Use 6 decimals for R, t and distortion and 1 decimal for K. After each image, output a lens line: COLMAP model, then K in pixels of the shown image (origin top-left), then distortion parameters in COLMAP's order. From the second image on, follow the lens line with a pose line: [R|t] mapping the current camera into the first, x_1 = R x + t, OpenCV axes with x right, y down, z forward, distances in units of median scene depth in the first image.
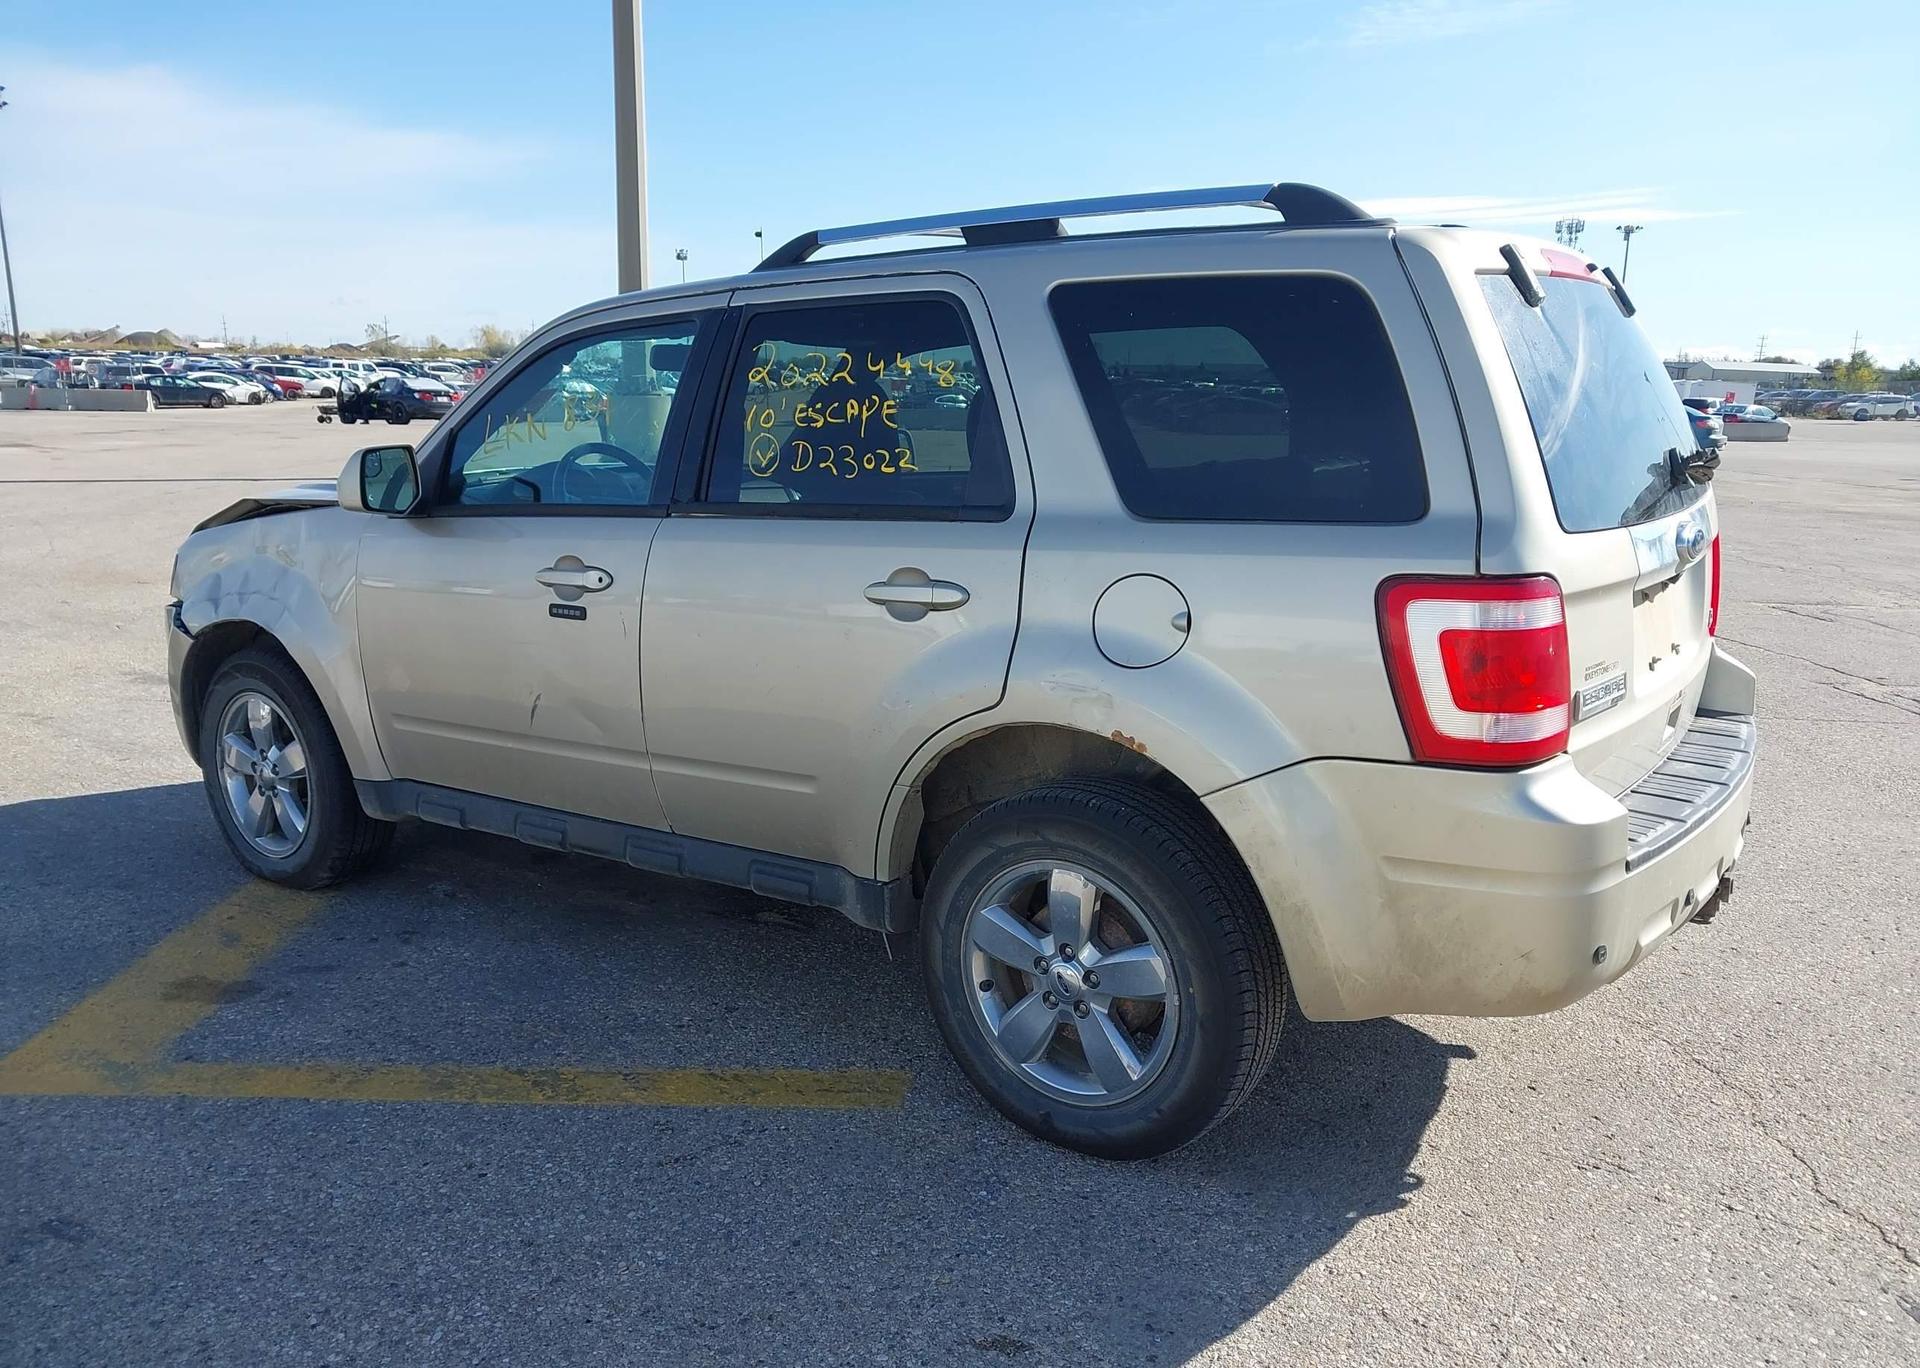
lens RADIAL K [[1517.0, 0, 954.1], [0, 1517.0, 758.5], [0, 0, 1]] dist [0.212147, -0.552623]
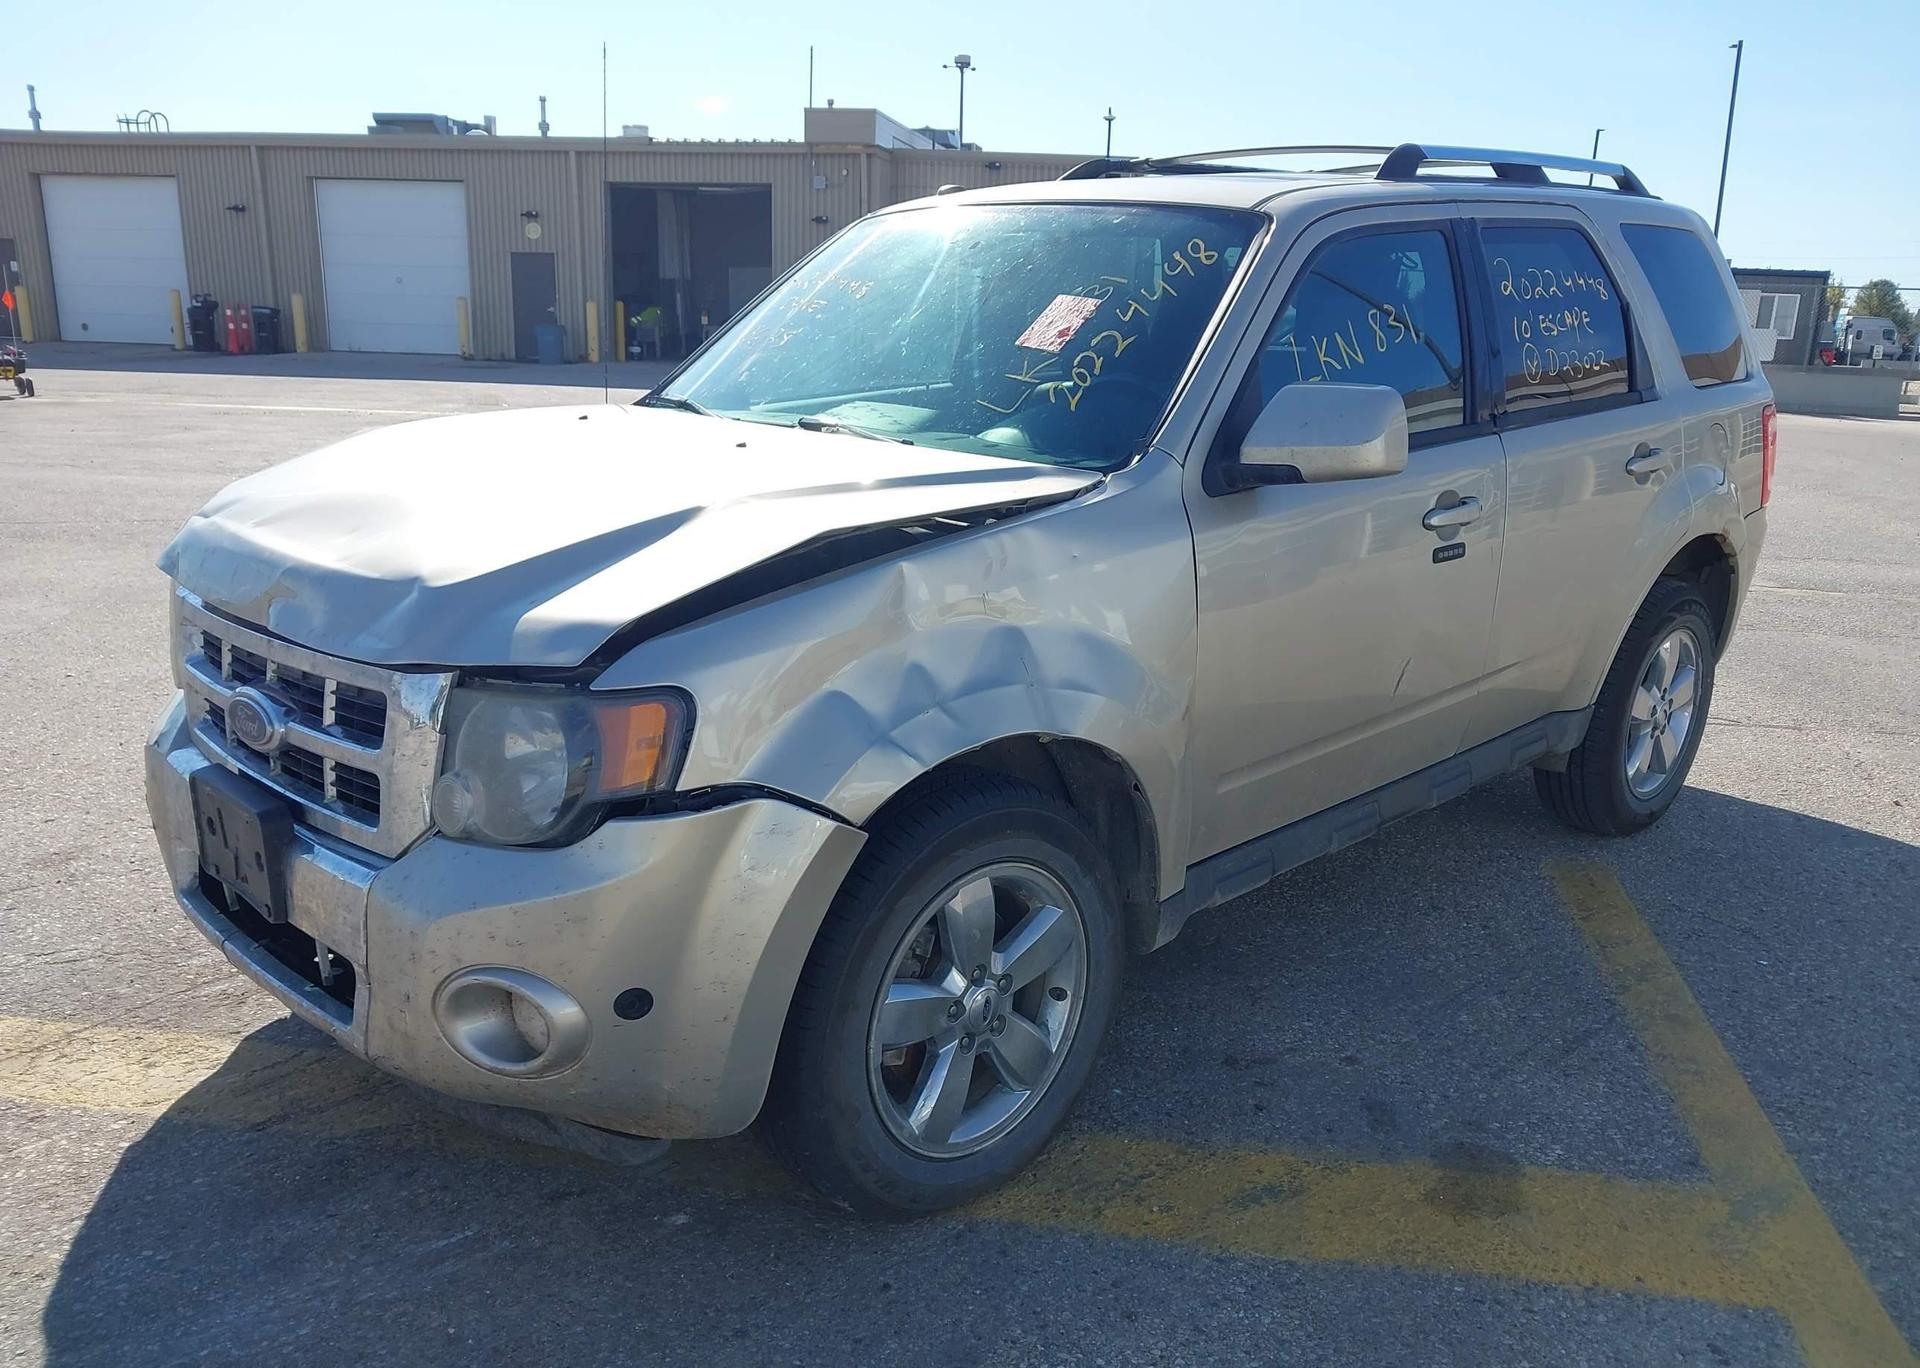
lens RADIAL K [[1516.8, 0, 966.1], [0, 1516.8, 754.5], [0, 0, 1]] dist [-0.003498, 0.005232]
pose [[0.176950, -0.288677, 0.940933, -1.306871], [0.220490, 0.943347, 0.247953, -0.297611], [-0.959204, 0.163591, 0.230575, 1.210082]]
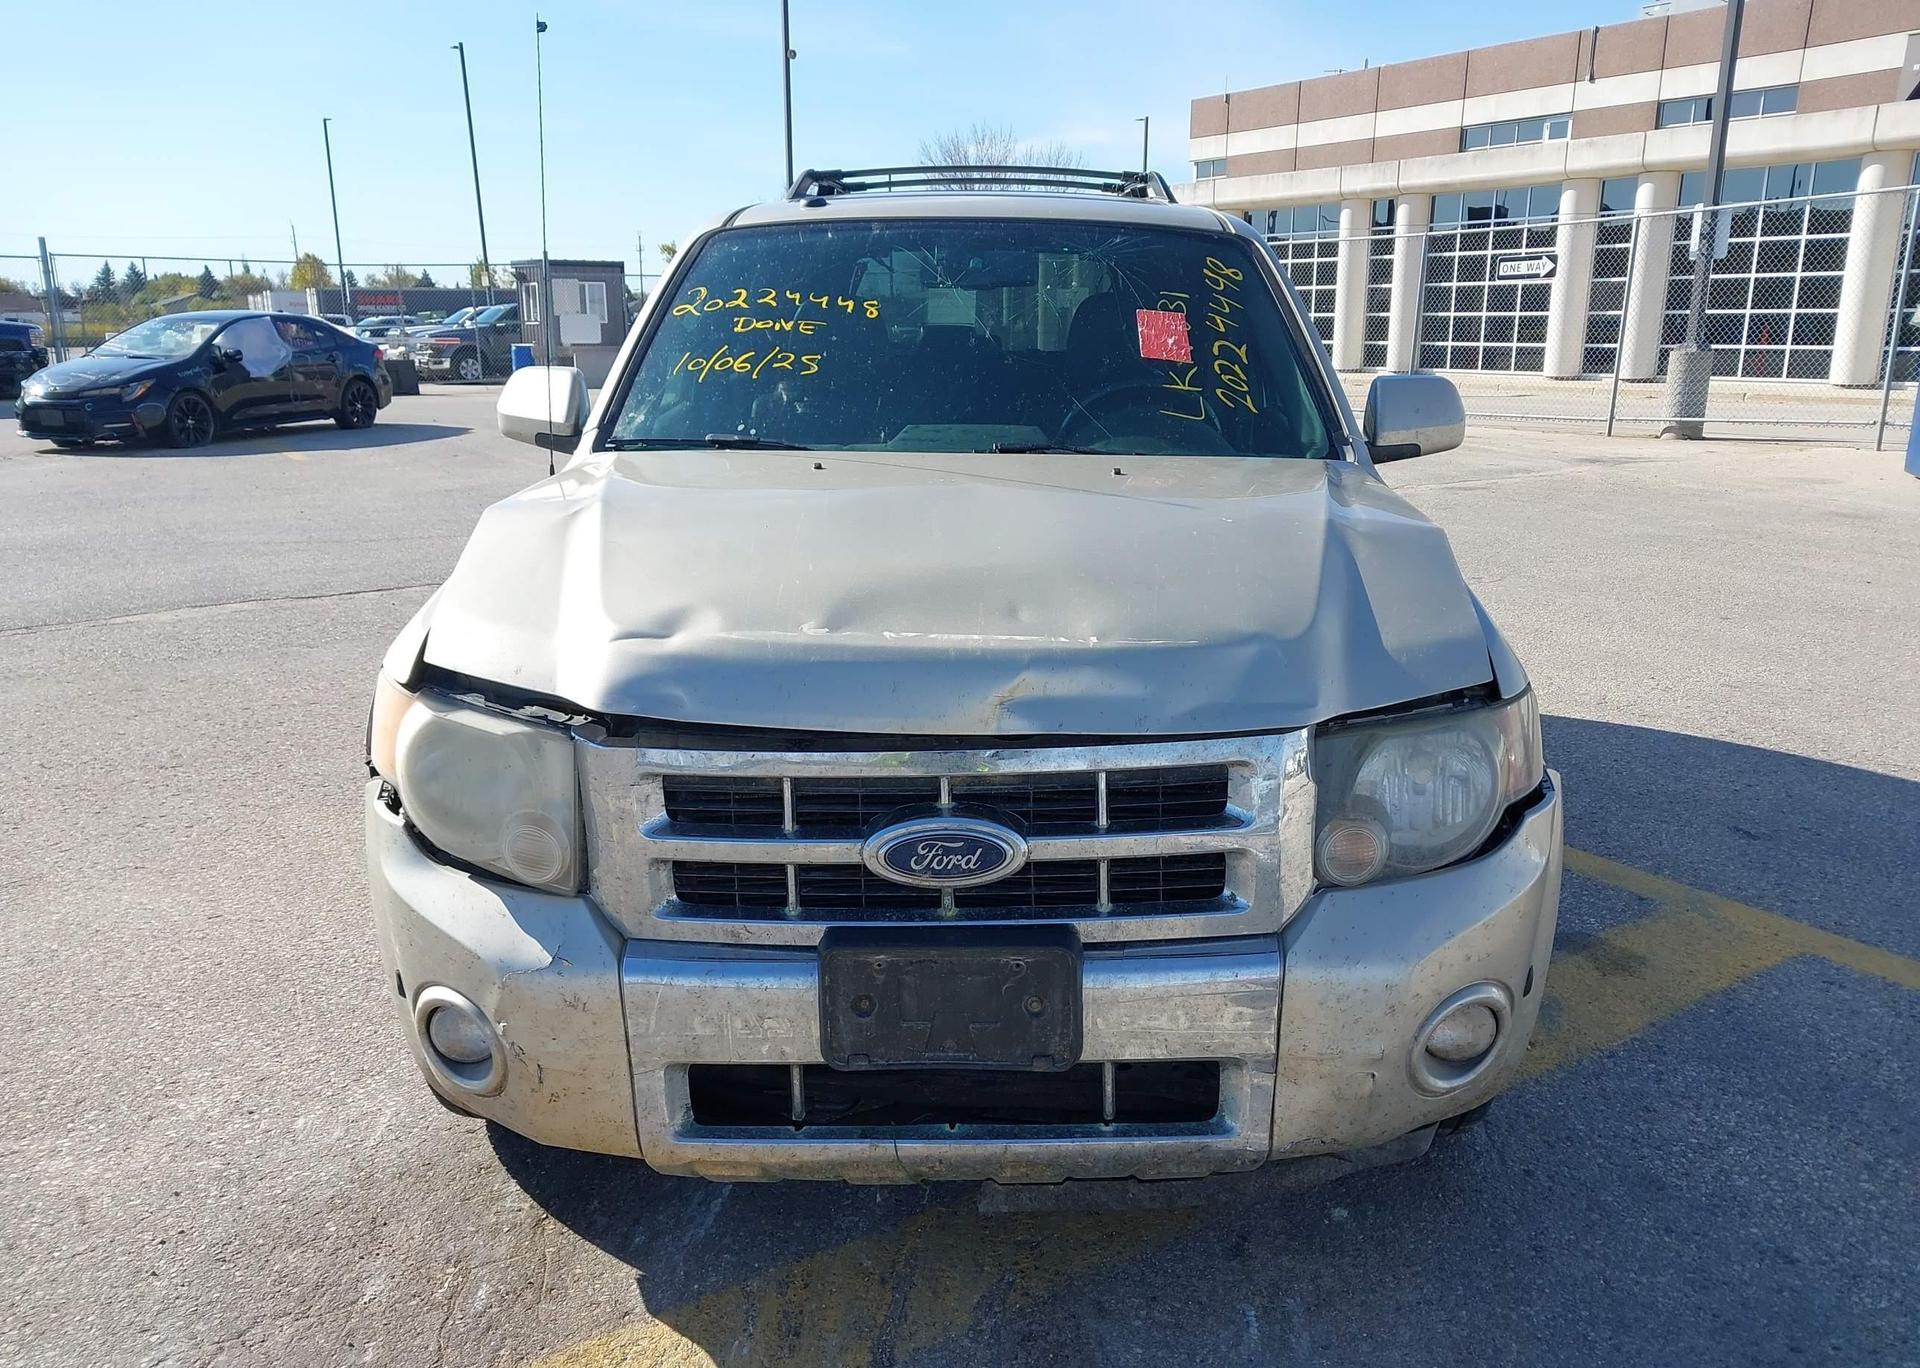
lens RADIAL K [[1518.9, 0, 960.2], [0, 1518.9, 747.0], [0, 0, 1]] dist [-0.000388, 0.005023]
pose [[-0.563827, -0.241403, 0.789825, -1.142034], [0.196575, 0.889620, 0.412232, -0.498633], [-0.802158, 0.387688, -0.454138, 1.975699]]
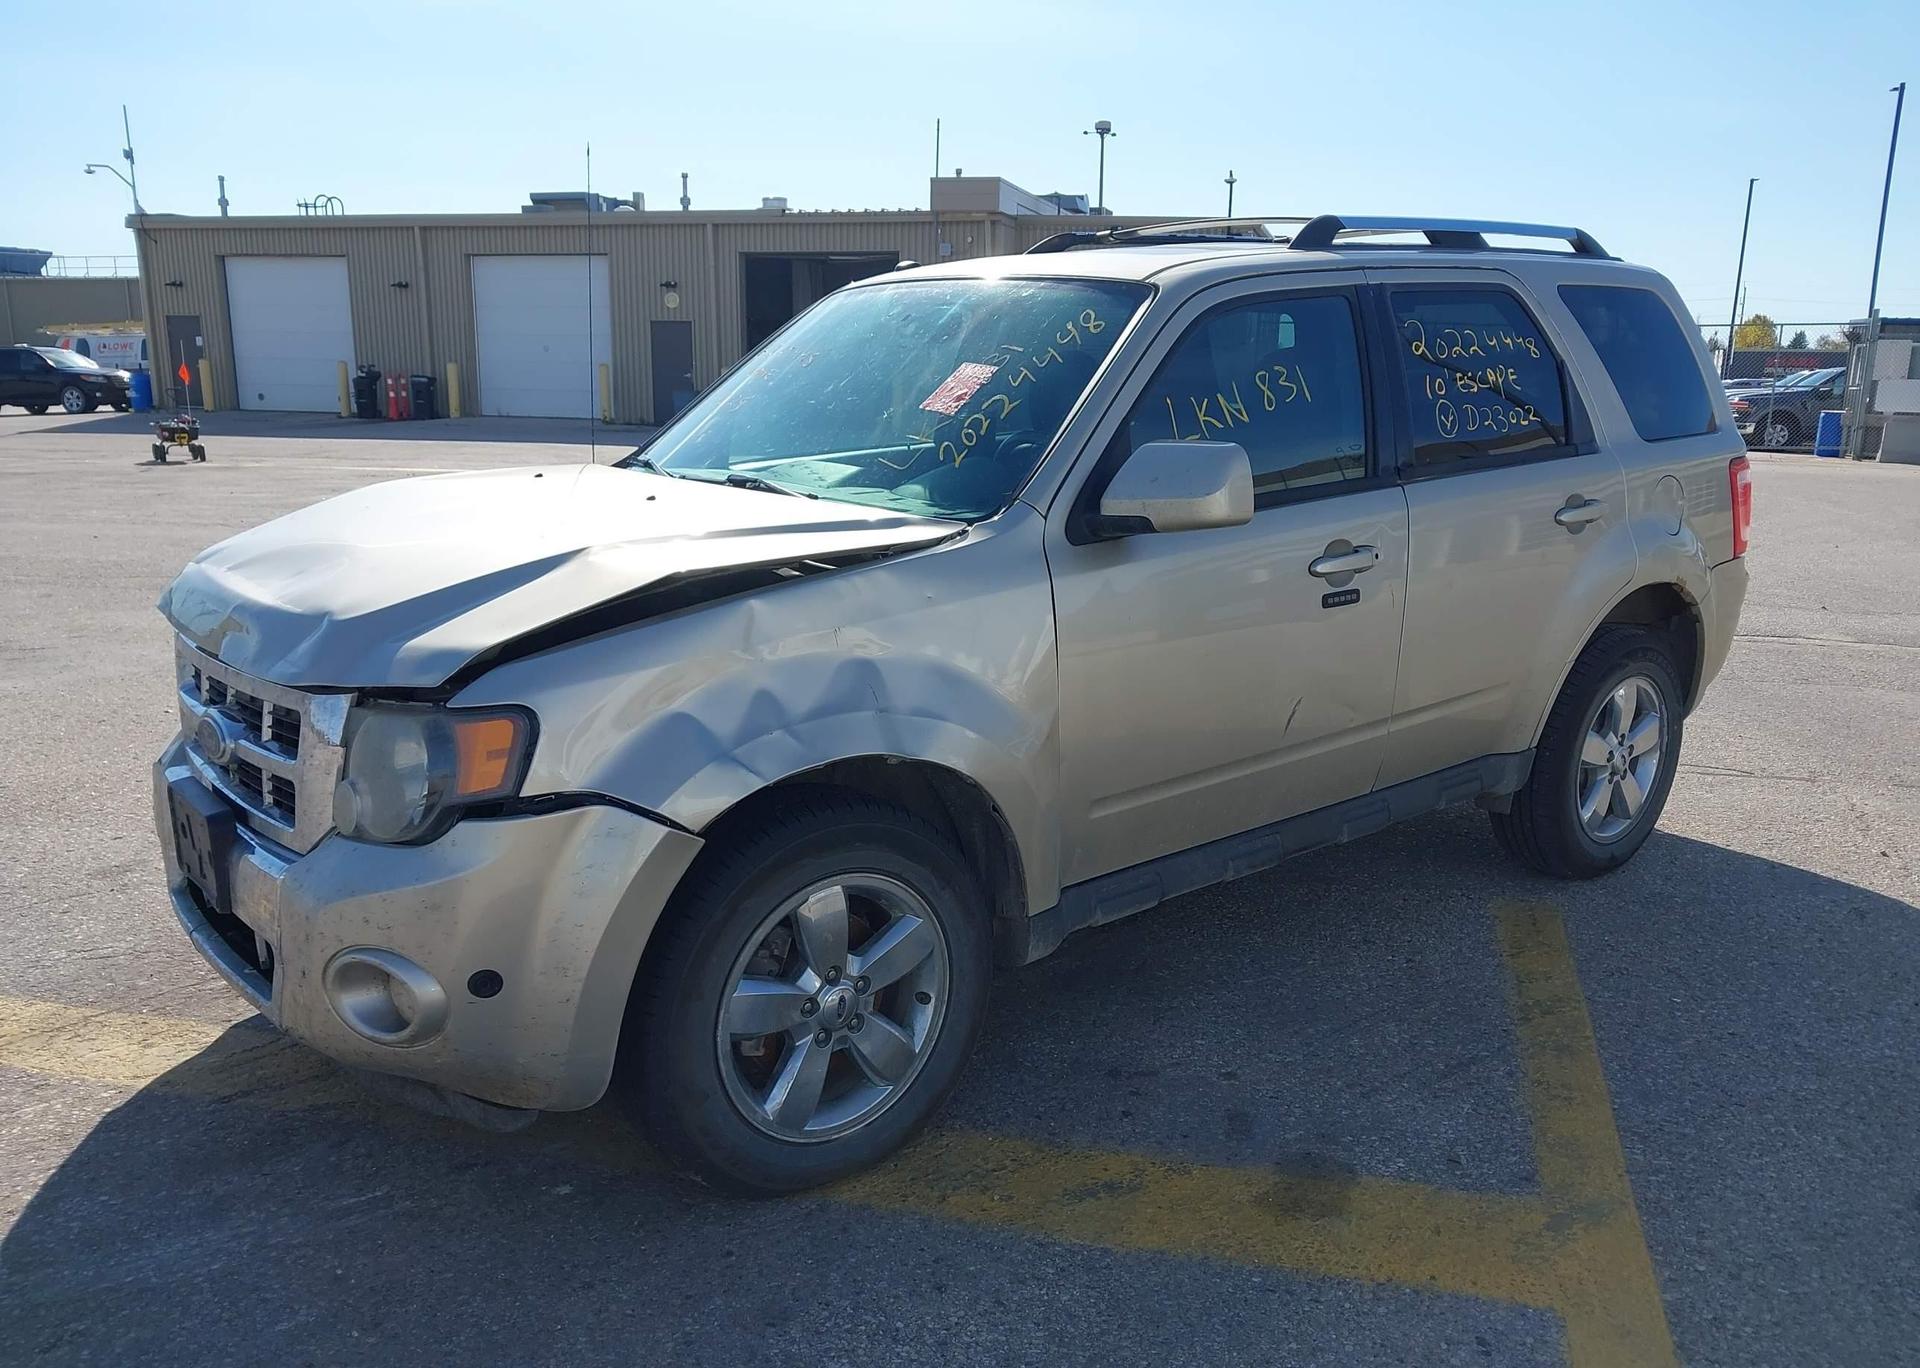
lens RADIAL K [[1518.9, 0, 960.2], [0, 1518.9, 747.0], [0, 0, 1]] dist [-0.000388, 0.005023]
pose [[0.270021, -0.246446, 0.930781, -1.352740], [0.229176, 0.955357, 0.186469, -0.264344], [-0.935183, 0.162962, 0.314446, 1.047863]]
